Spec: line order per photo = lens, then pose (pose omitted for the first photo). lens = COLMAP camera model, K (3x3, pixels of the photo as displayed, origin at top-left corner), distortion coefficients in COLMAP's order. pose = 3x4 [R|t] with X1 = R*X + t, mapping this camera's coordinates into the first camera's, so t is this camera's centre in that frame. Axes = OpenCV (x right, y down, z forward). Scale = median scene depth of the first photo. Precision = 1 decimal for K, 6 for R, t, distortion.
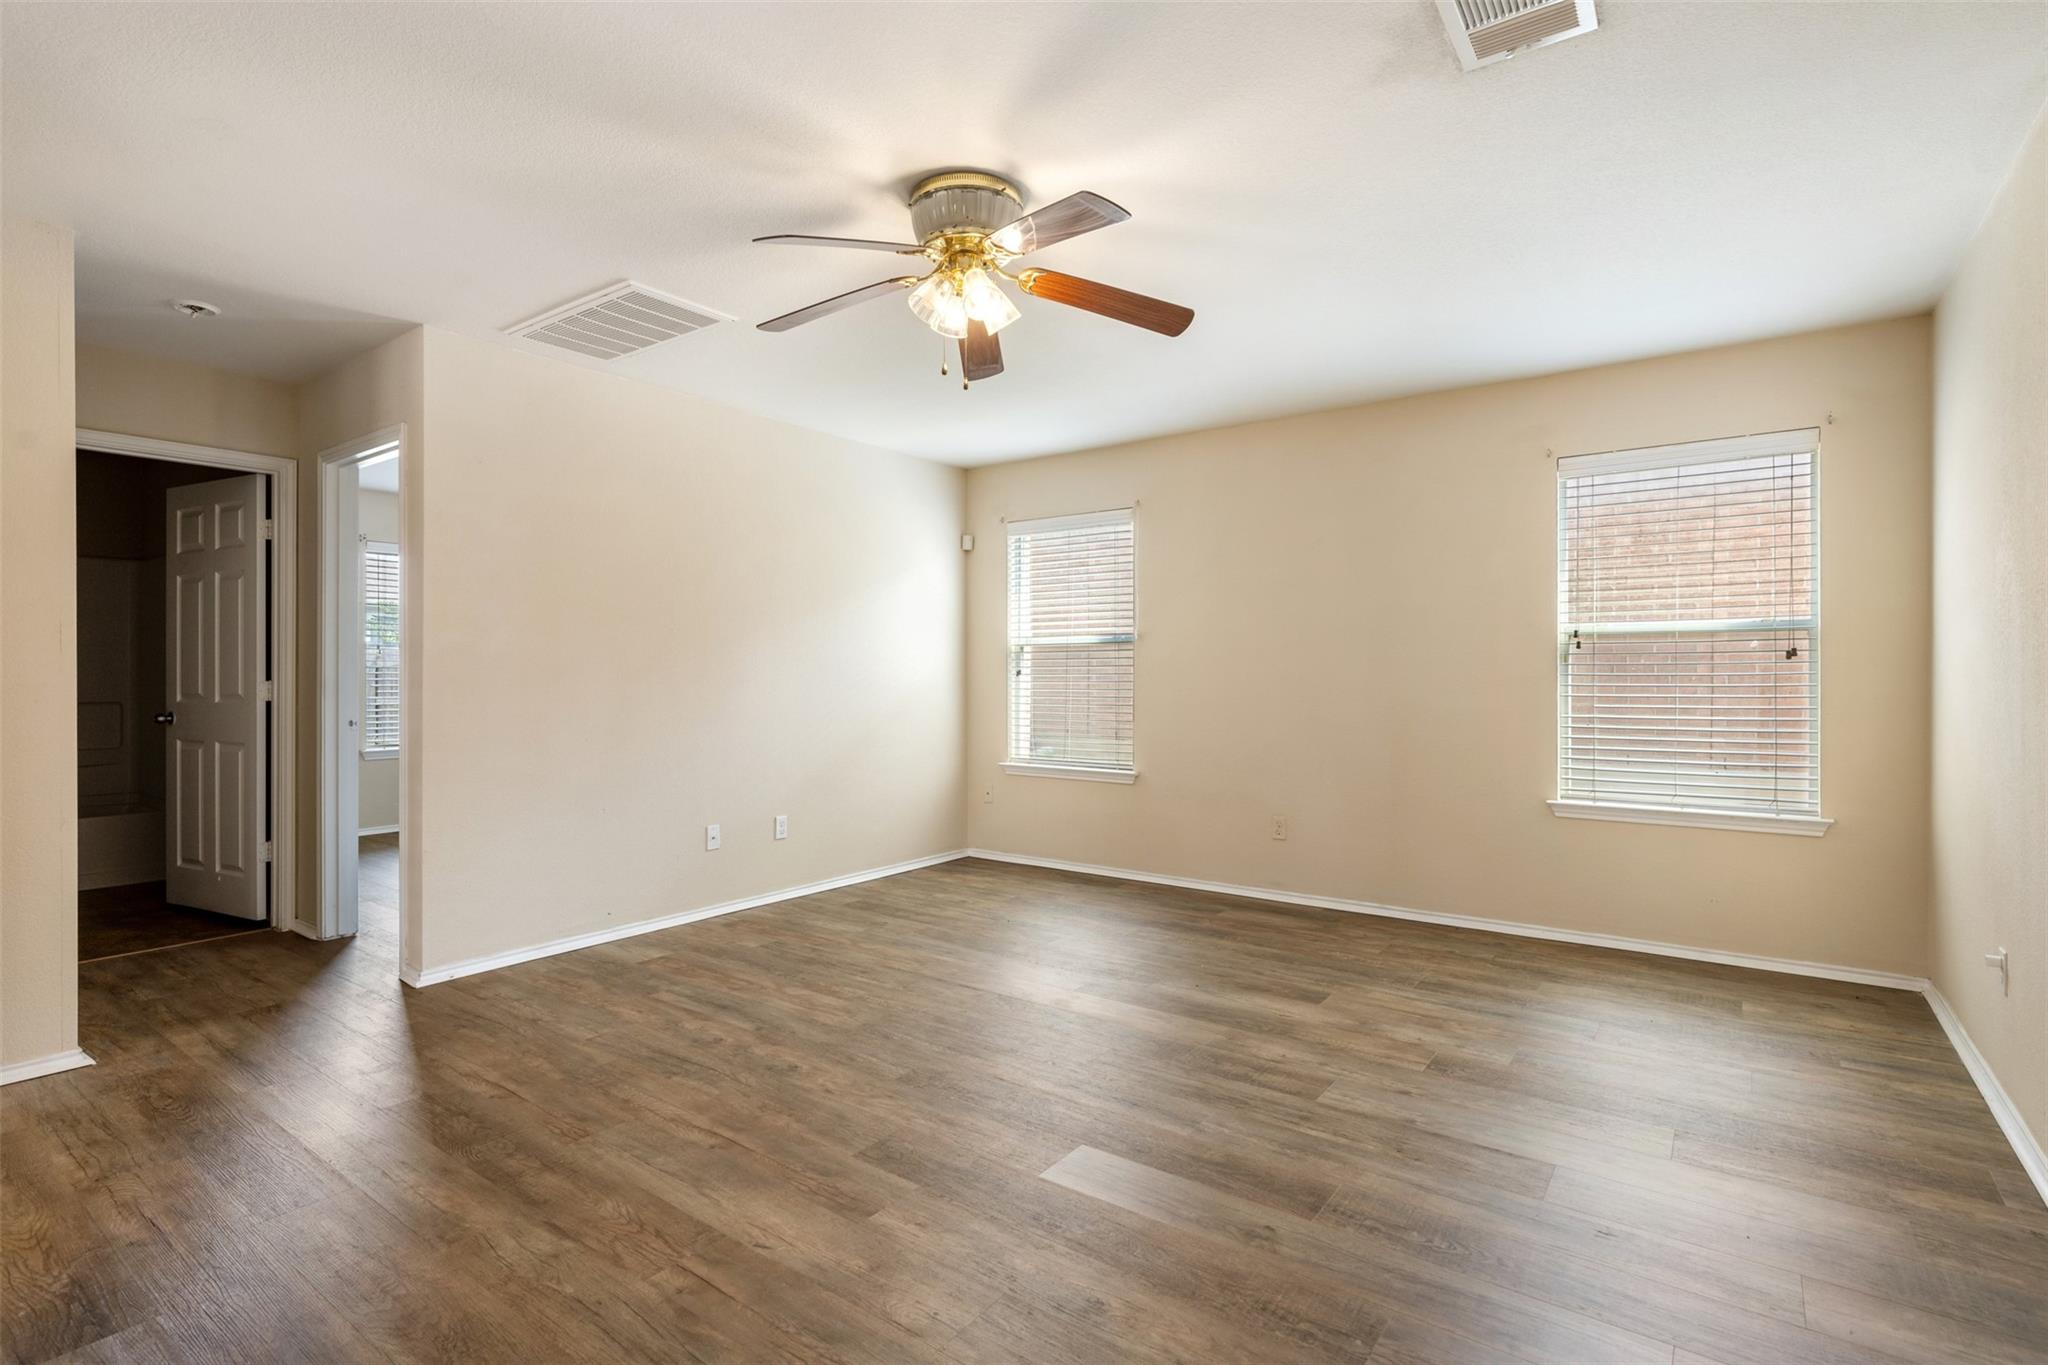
lens RADIAL K [[979.7, 0, 1026.1], [0, 979.7, 676.6], [0, 0, 1]] dist [-0.001179, 0.000324]
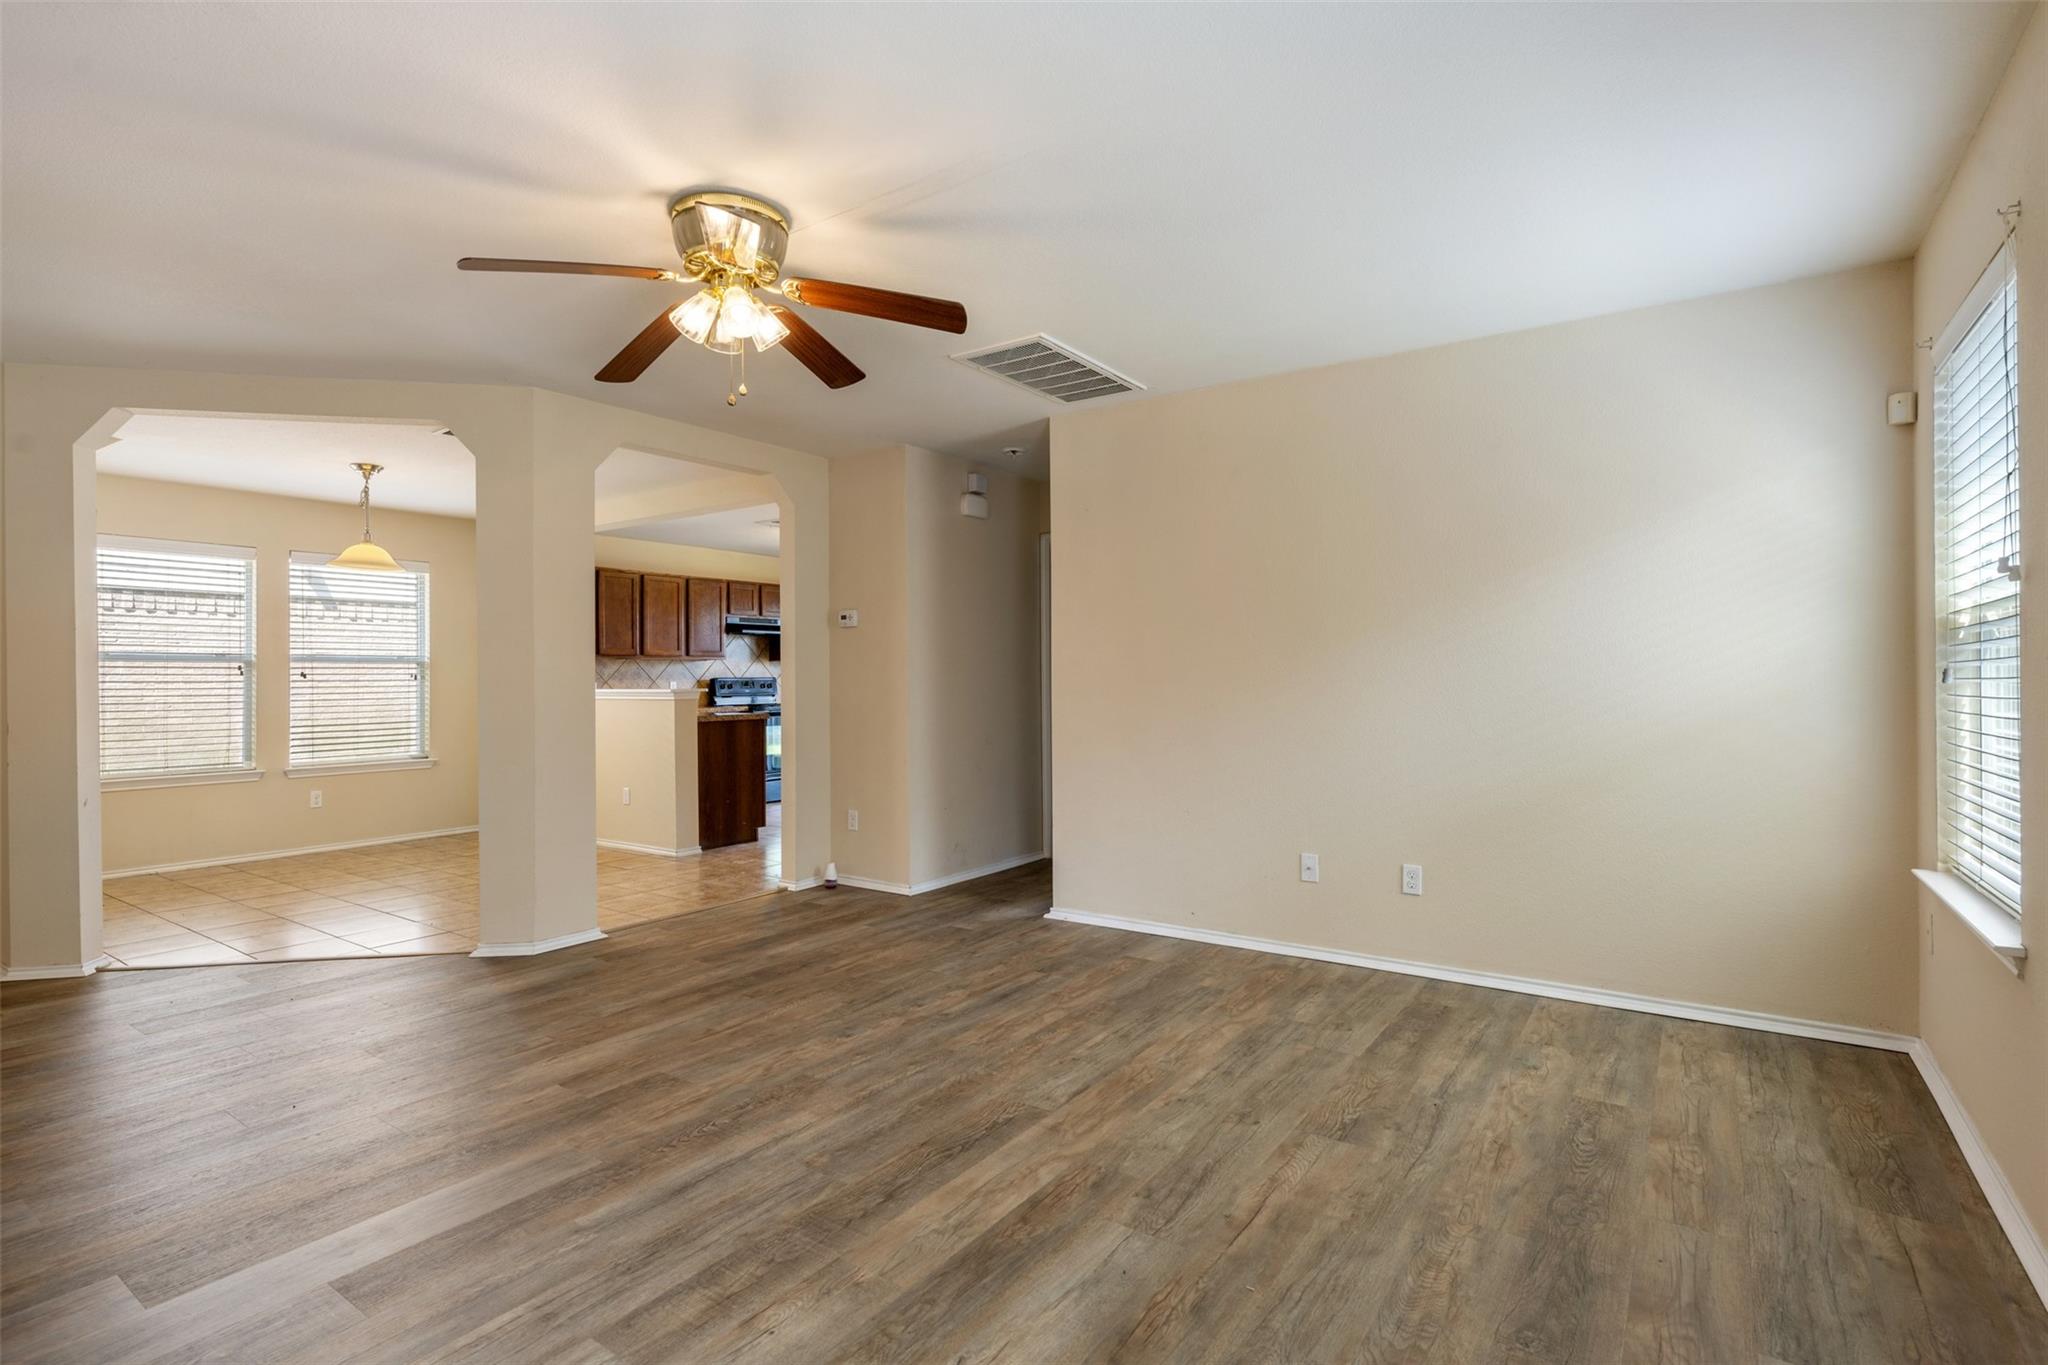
lens RADIAL K [[979.7, 0, 1026.1], [0, 979.7, 676.6], [0, 0, 1]] dist [-0.001179, 0.000324]
pose [[0.026723, -0.003330, -0.999637, 0.787819], [0.002534, 0.999991, -0.003263, -0.005450], [0.999640, -0.002446, 0.026731, 1.045394]]
